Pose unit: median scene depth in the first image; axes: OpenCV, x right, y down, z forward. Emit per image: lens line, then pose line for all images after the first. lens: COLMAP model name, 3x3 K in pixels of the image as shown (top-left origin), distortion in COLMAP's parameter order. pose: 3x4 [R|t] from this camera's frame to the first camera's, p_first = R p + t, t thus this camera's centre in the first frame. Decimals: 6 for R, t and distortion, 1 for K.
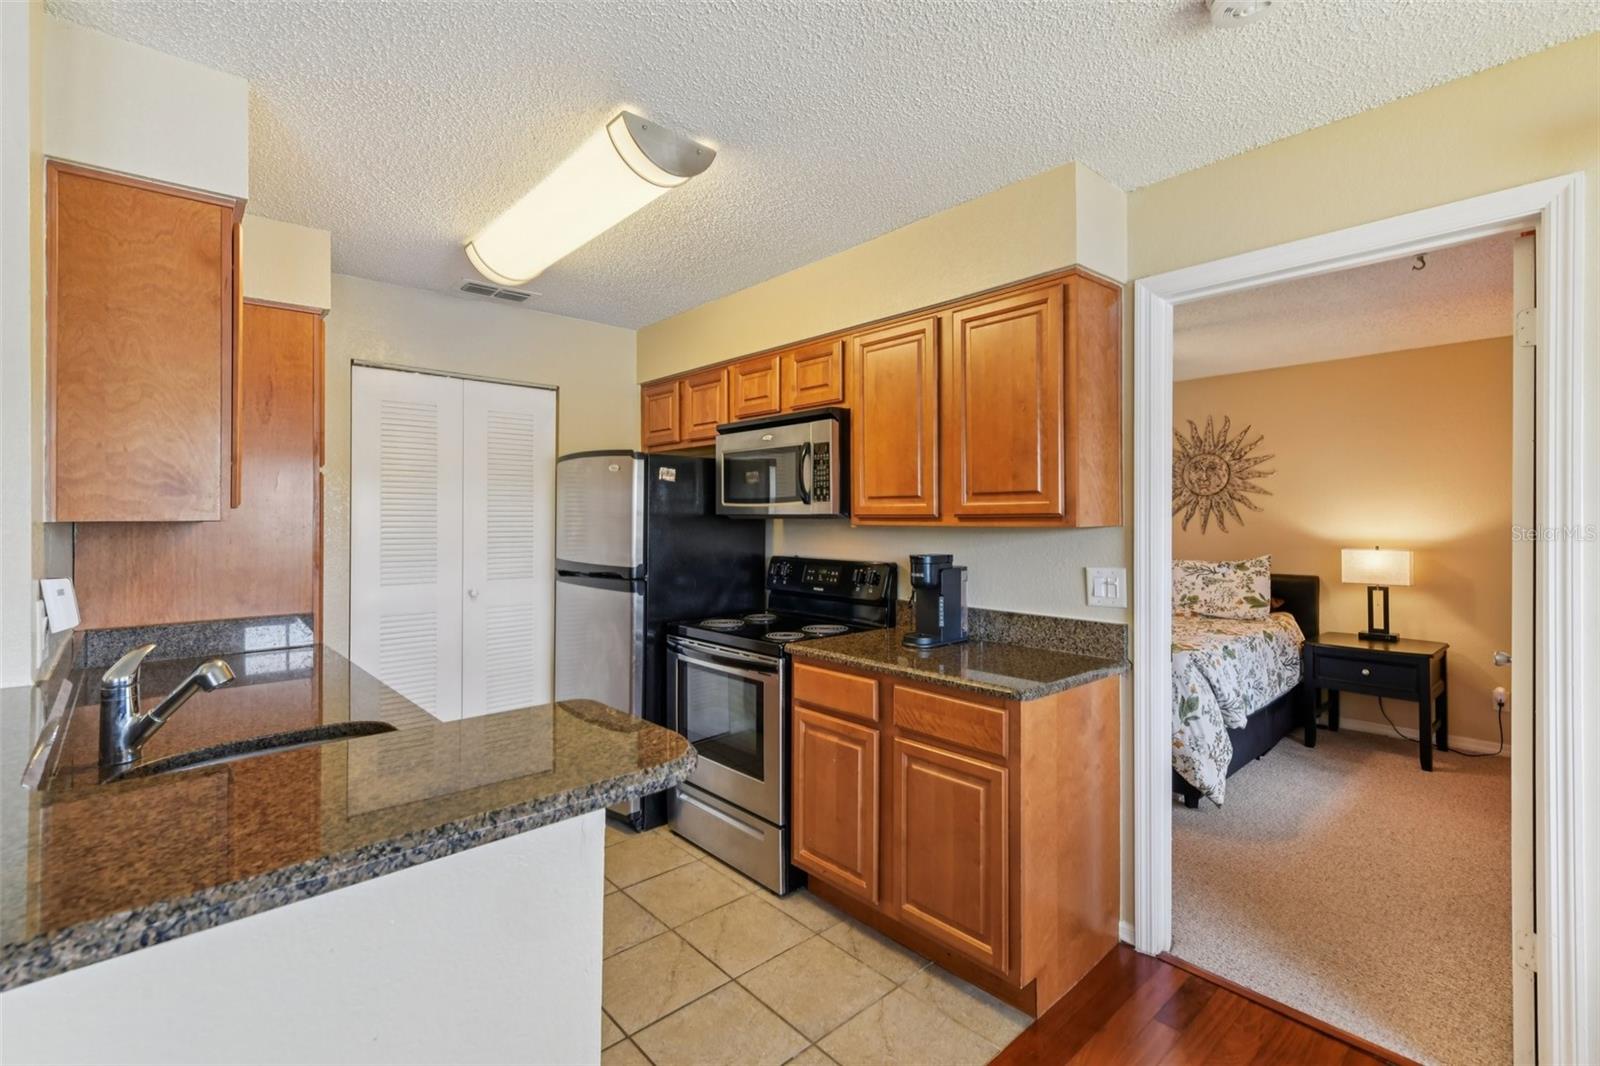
lens RADIAL K [[706.5, 0, 807.9], [0, 706.5, 517.5], [0, 0, 1]] dist [0.025851, -0.007312]
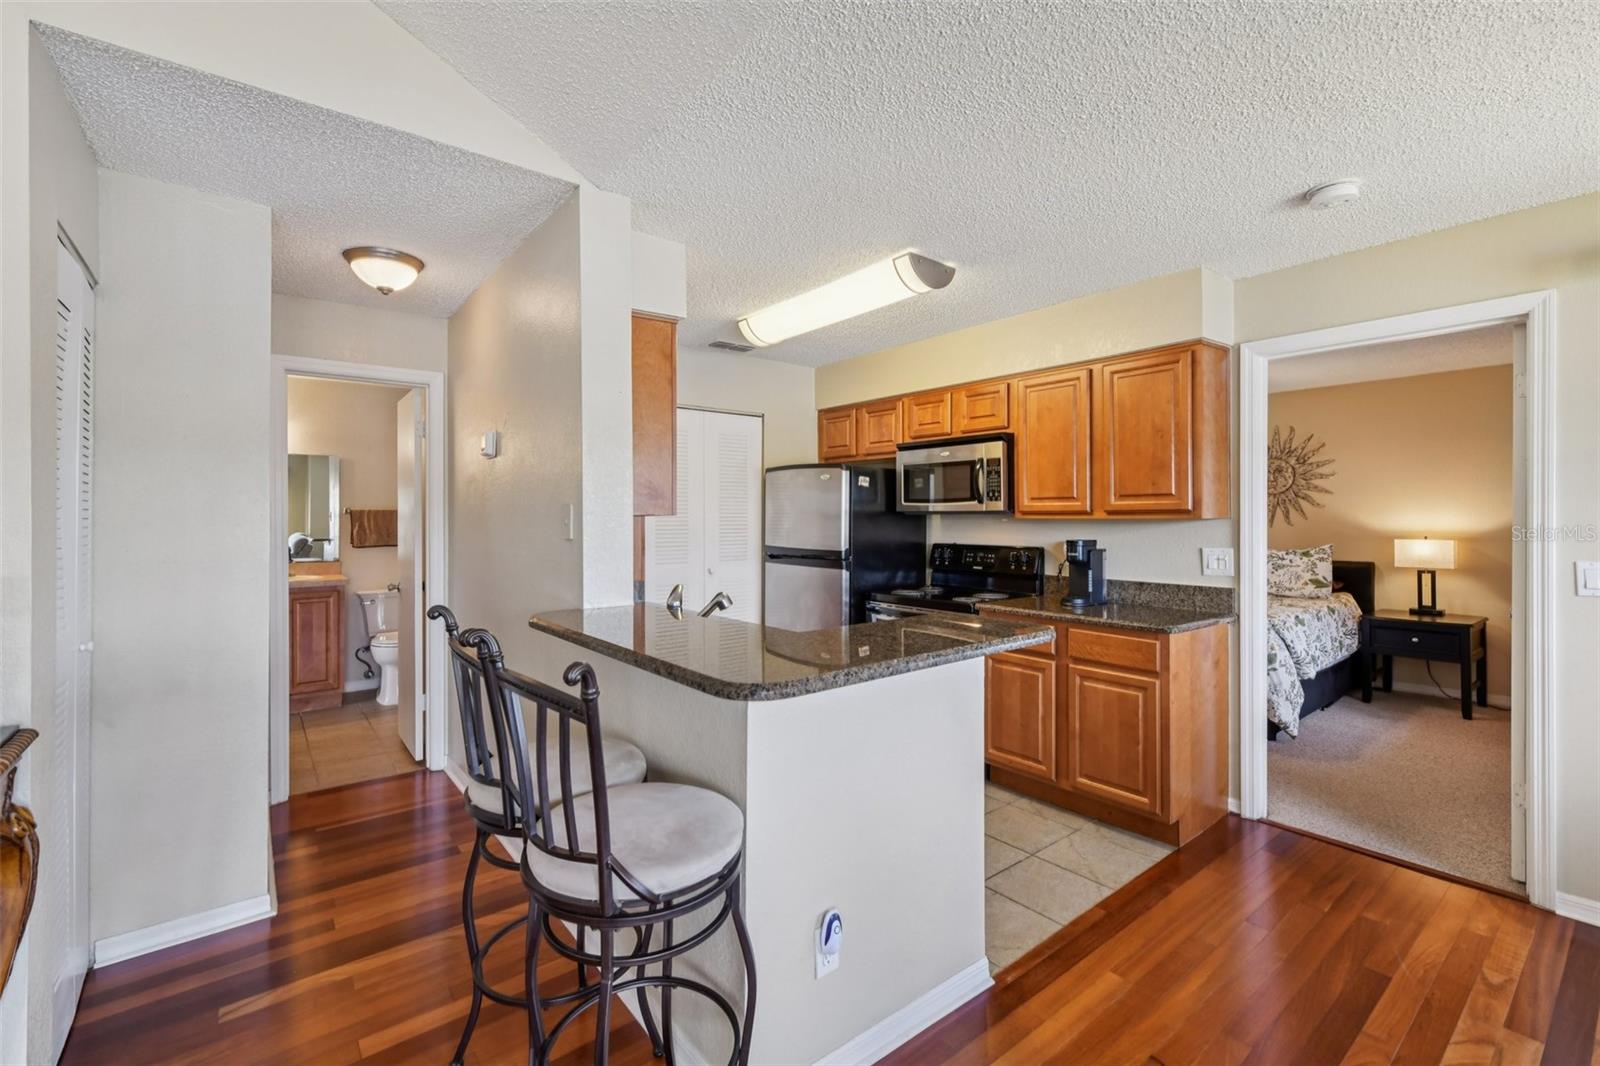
lens RADIAL K [[706.5, 0, 798.1], [0, 706.5, 519.0], [0, 0, 1]] dist [0.025851, -0.007312]
pose [[0.998557, -0.002658, -0.053634, -0.256728], [0.002868, 0.999989, 0.003832, 0.004474], [0.053623, -0.003980, 0.998553, -0.346400]]
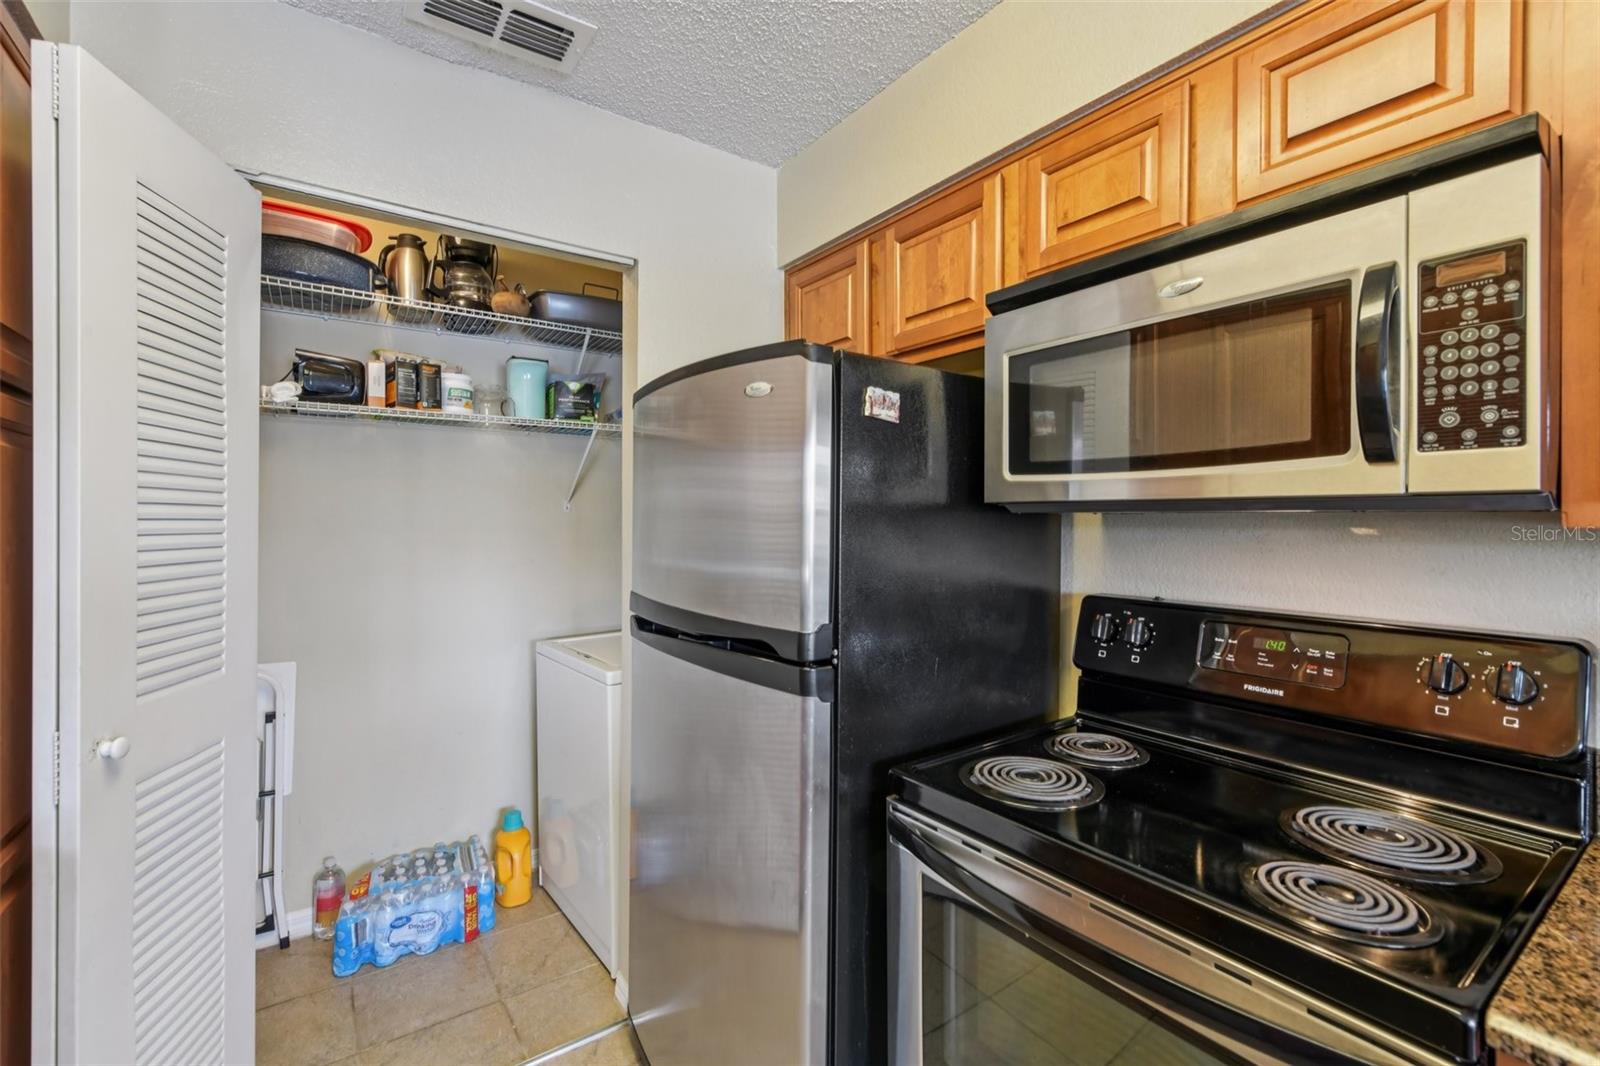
lens RADIAL K [[706.5, 0, 788.1], [0, 706.5, 511.1], [0, 0, 1]] dist [0.025851, -0.007312]
pose [[0.991454, -0.001667, -0.130447, -0.203971], [0.000097, 0.999928, -0.012040, 0.006388], [0.130458, 0.011924, 0.991382, 0.596535]]
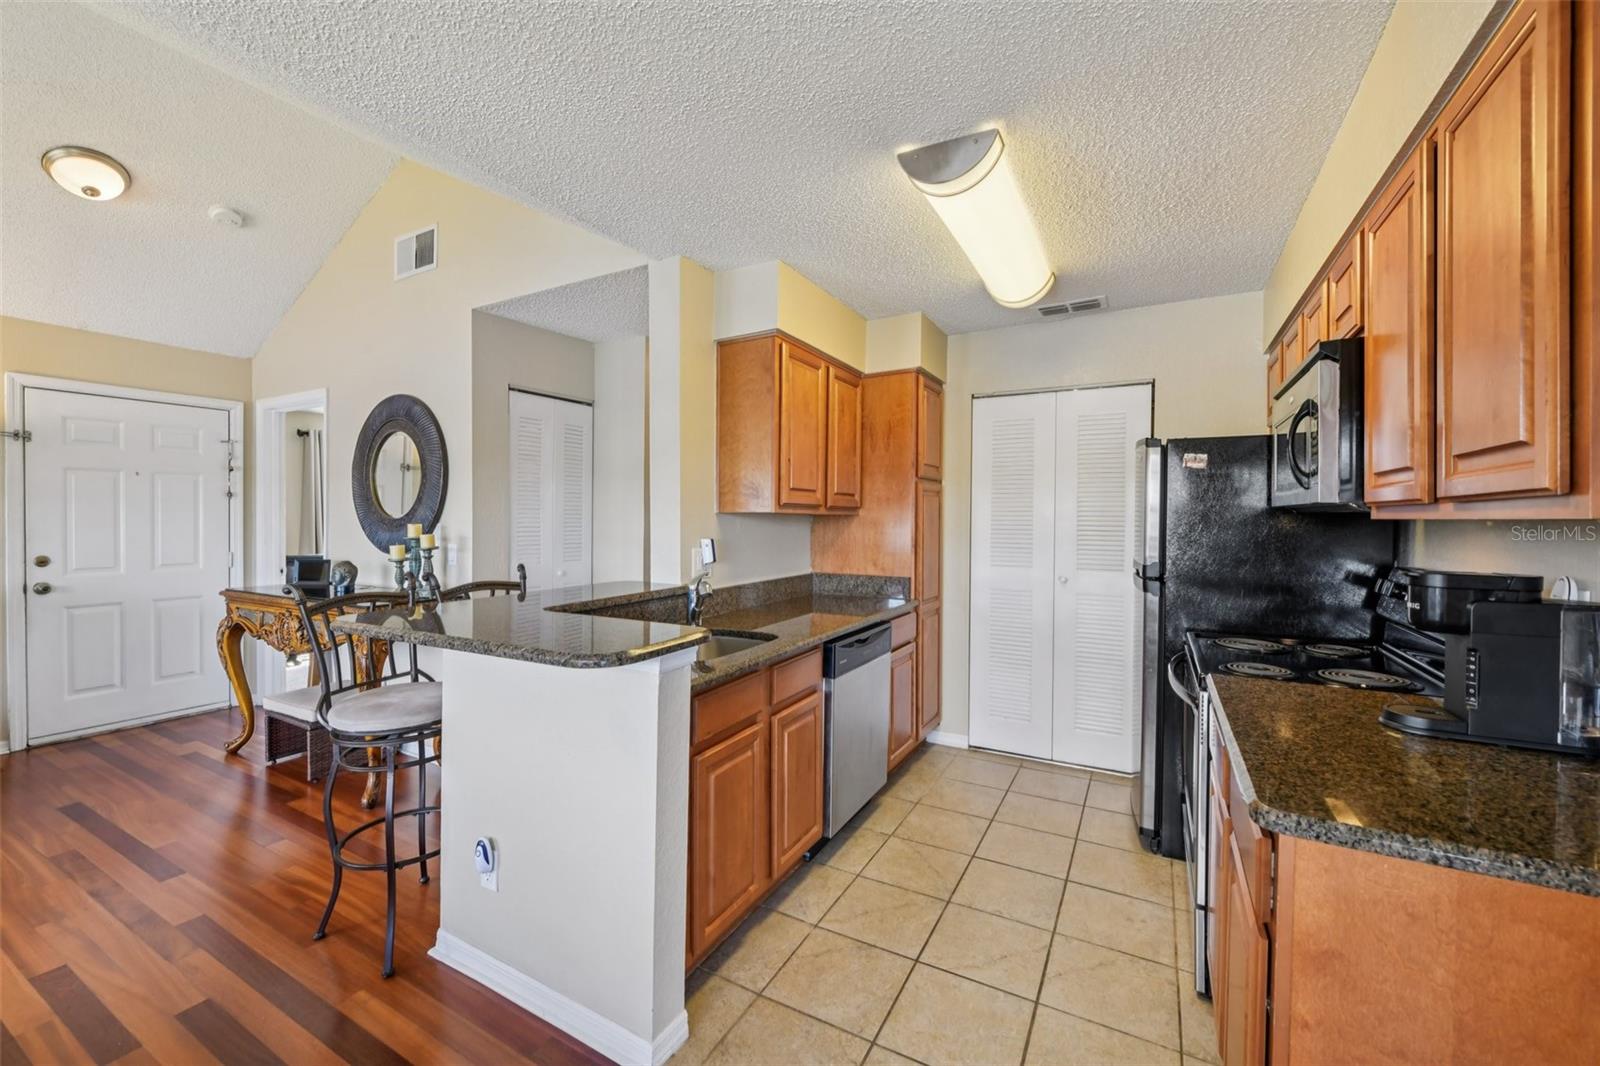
lens RADIAL K [[643.3, 0, 791.7], [0, 643.3, 522.5], [0, 0, 1]] dist [0.004021, -0.002142]
pose [[0.326685, 0.008658, -0.945094, 0.391969], [-0.001859, 0.999962, 0.008518, 0.008675], [0.945132, -0.001025, 0.326688, 0.284344]]
